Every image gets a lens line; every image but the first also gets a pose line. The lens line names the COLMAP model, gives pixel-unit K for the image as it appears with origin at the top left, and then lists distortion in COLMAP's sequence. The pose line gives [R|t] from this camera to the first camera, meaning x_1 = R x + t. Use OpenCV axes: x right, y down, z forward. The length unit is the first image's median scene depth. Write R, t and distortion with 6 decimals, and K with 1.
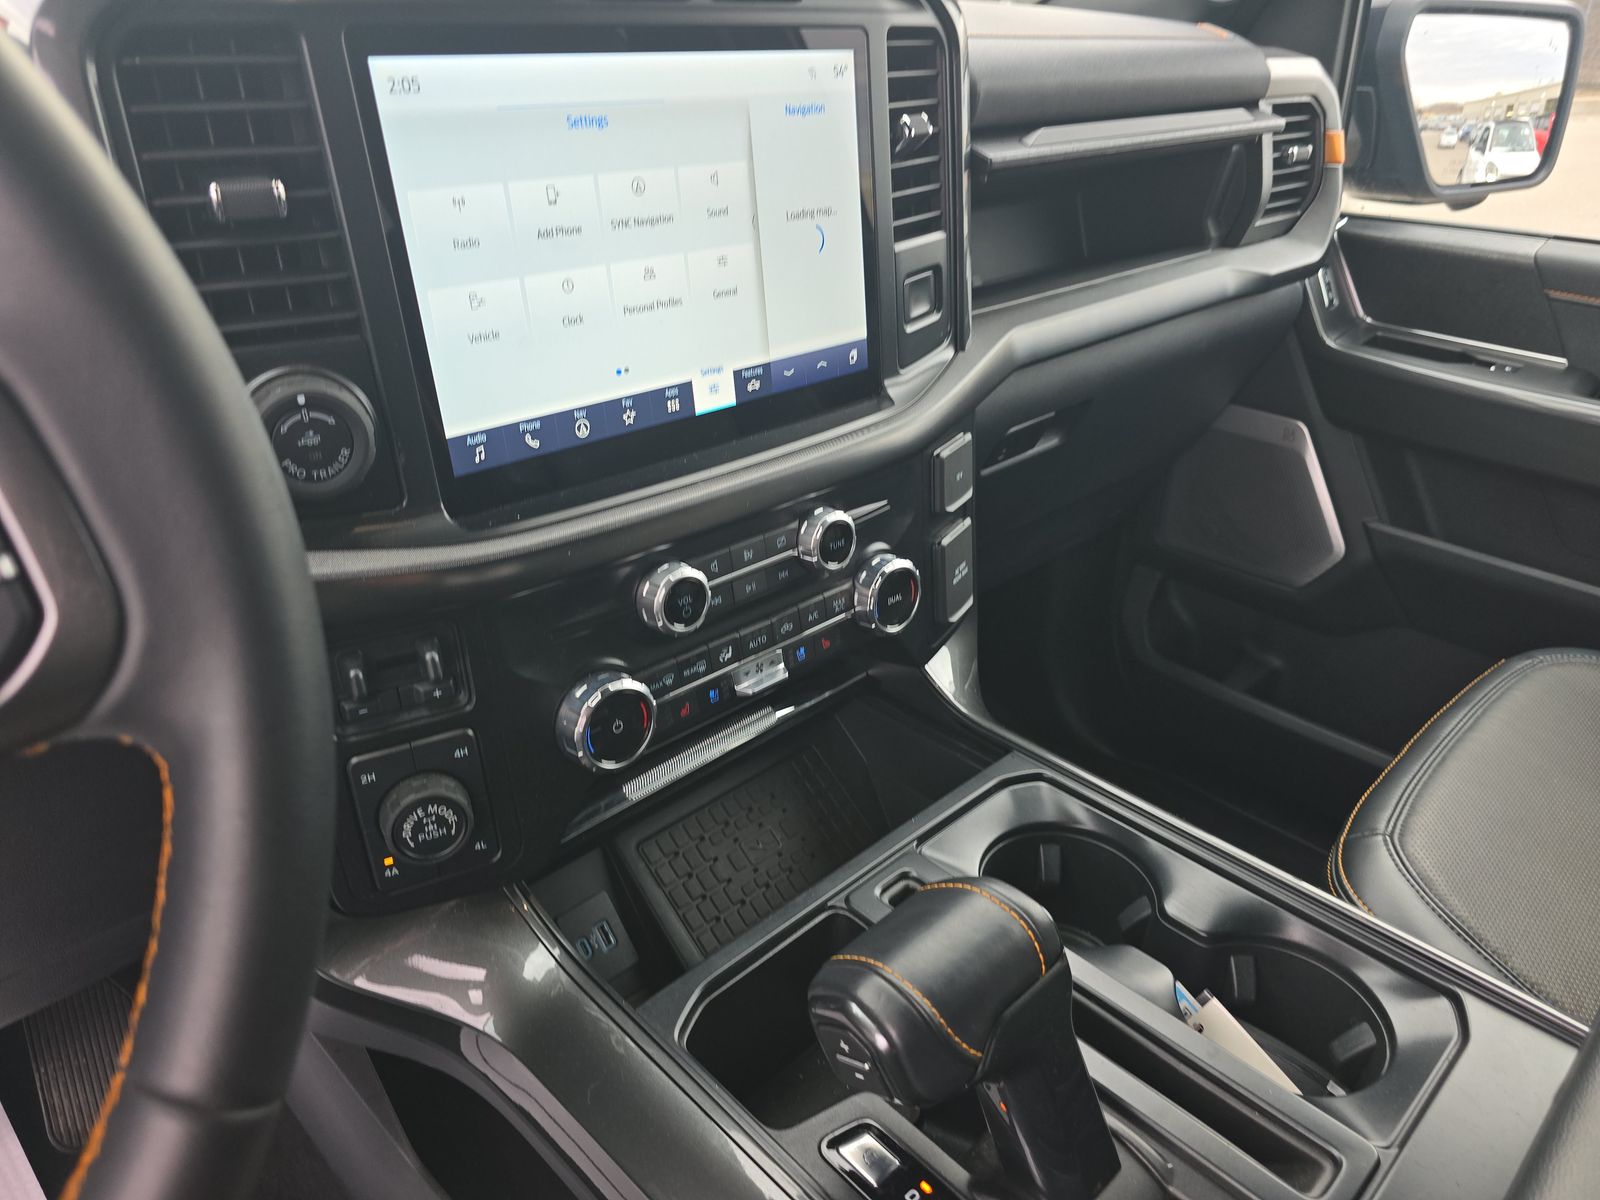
lens RADIAL K [[1068.2, 0, 796.8], [0, 1068.2, 526.0], [0, 0, 1]] dist [0.001958, 0.000691]
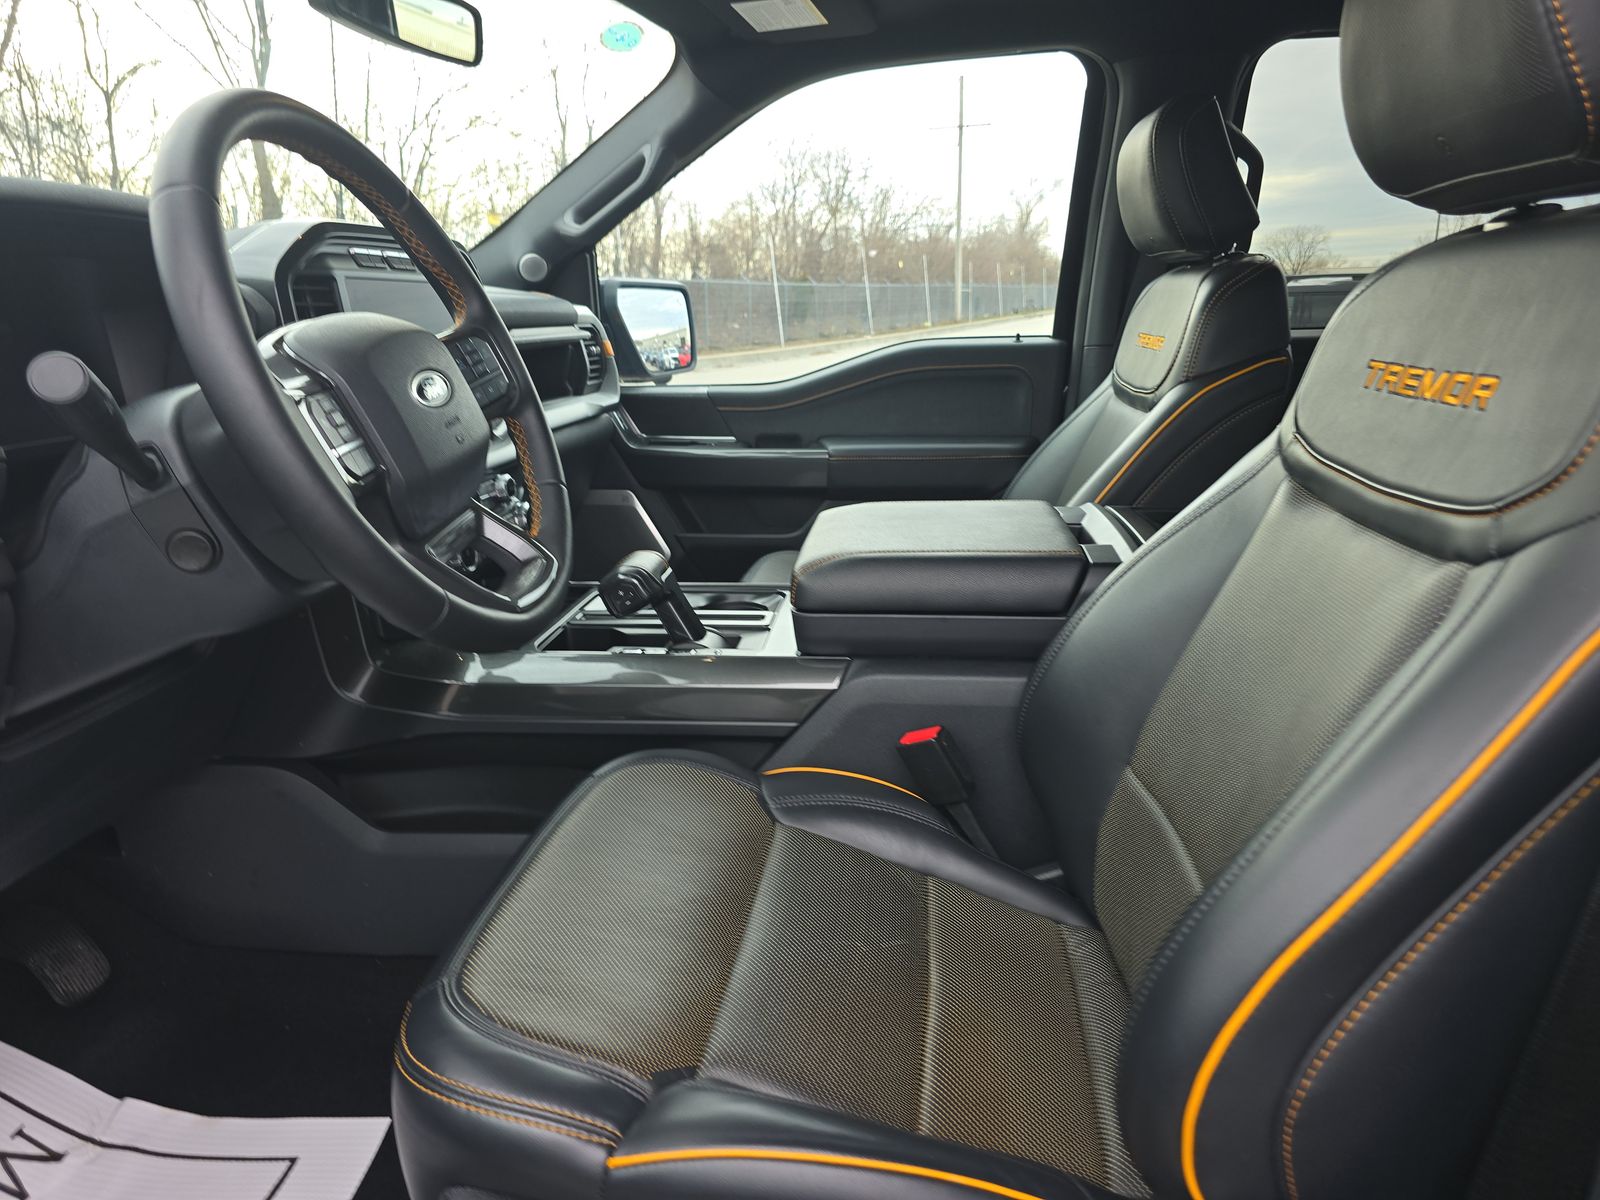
lens RADIAL K [[1079.6, 0, 797.0], [0, 1079.6, 596.3], [0, 0, 1]] dist [0.058238, -0.056454]
pose [[0.762689, -0.195222, 0.616599, -0.857487], [0.307809, 0.948030, -0.080581, 0.541252], [-0.568823, 0.251253, 0.783143, -1.025574]]
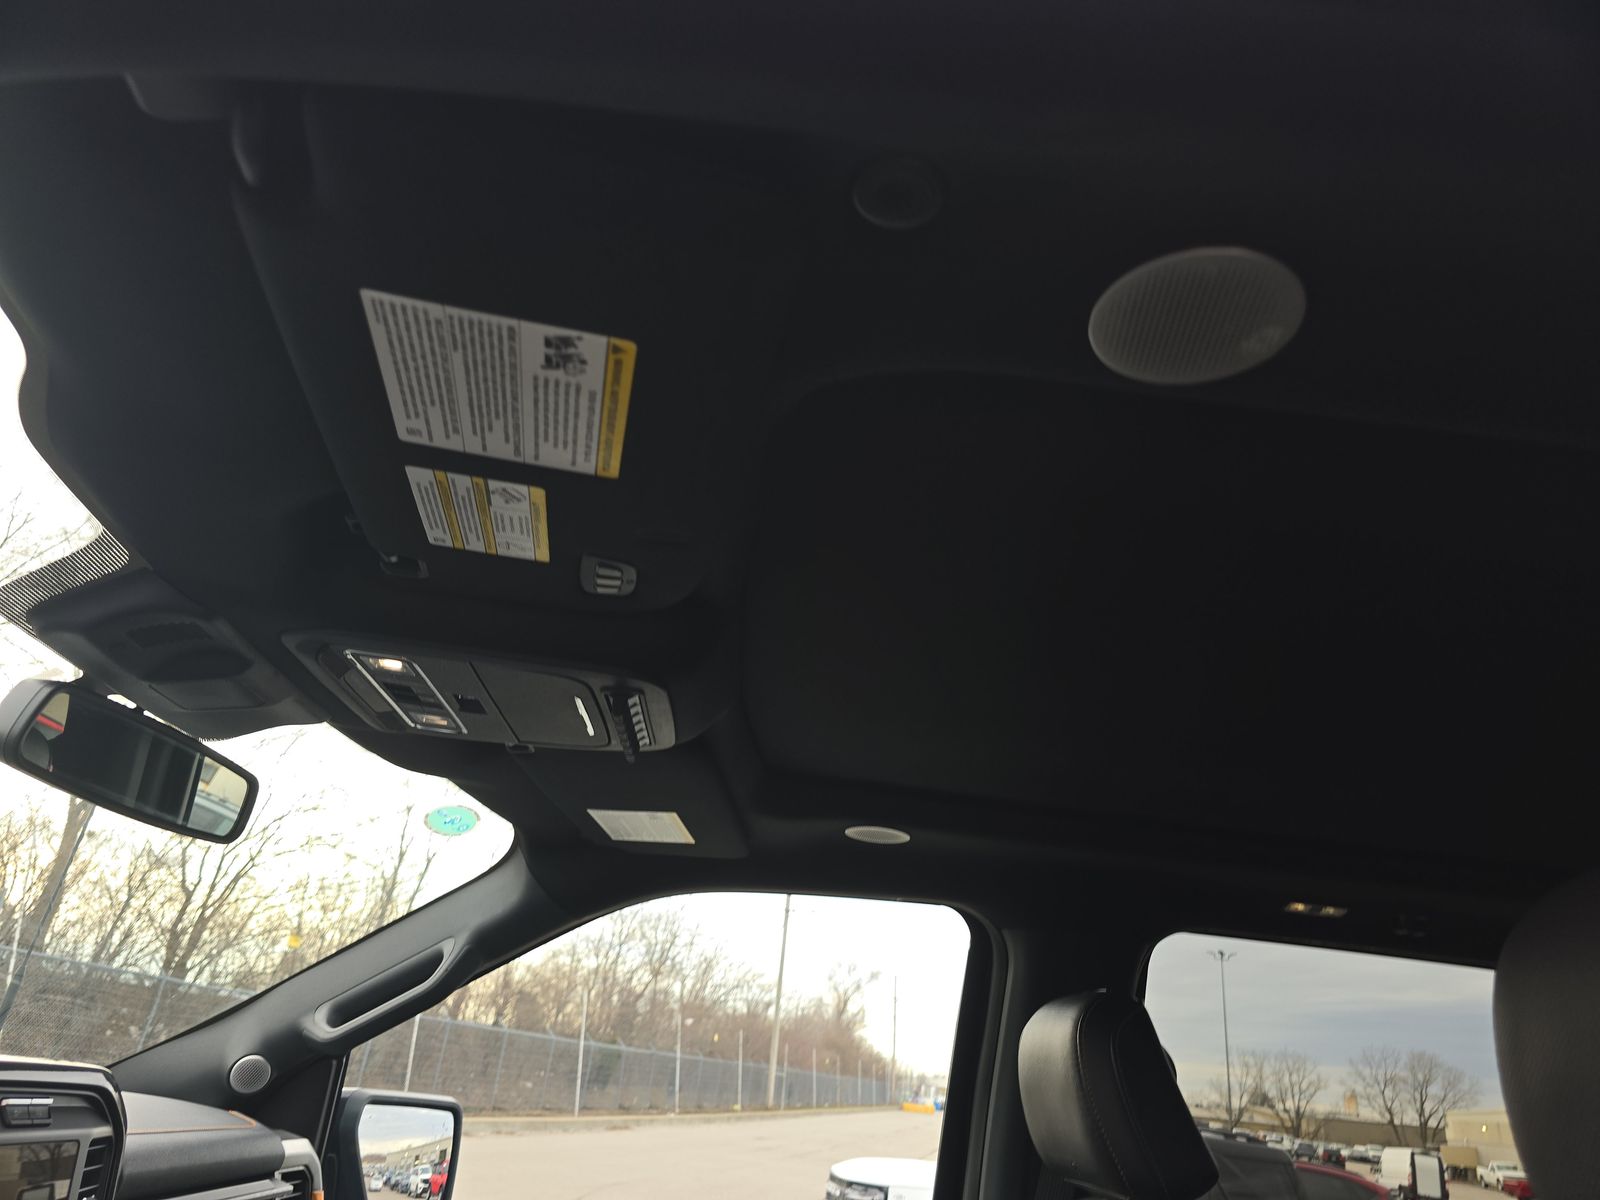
lens RADIAL K [[1079.6, 0, 797.0], [0, 1079.6, 596.3], [0, 0, 1]] dist [0.058238, -0.056454]
pose [[0.644896, 0.358804, 0.674810, -0.533047], [0.248827, 0.736269, -0.629279, 0.191201], [-0.722630, 0.573731, 0.385537, -0.722800]]
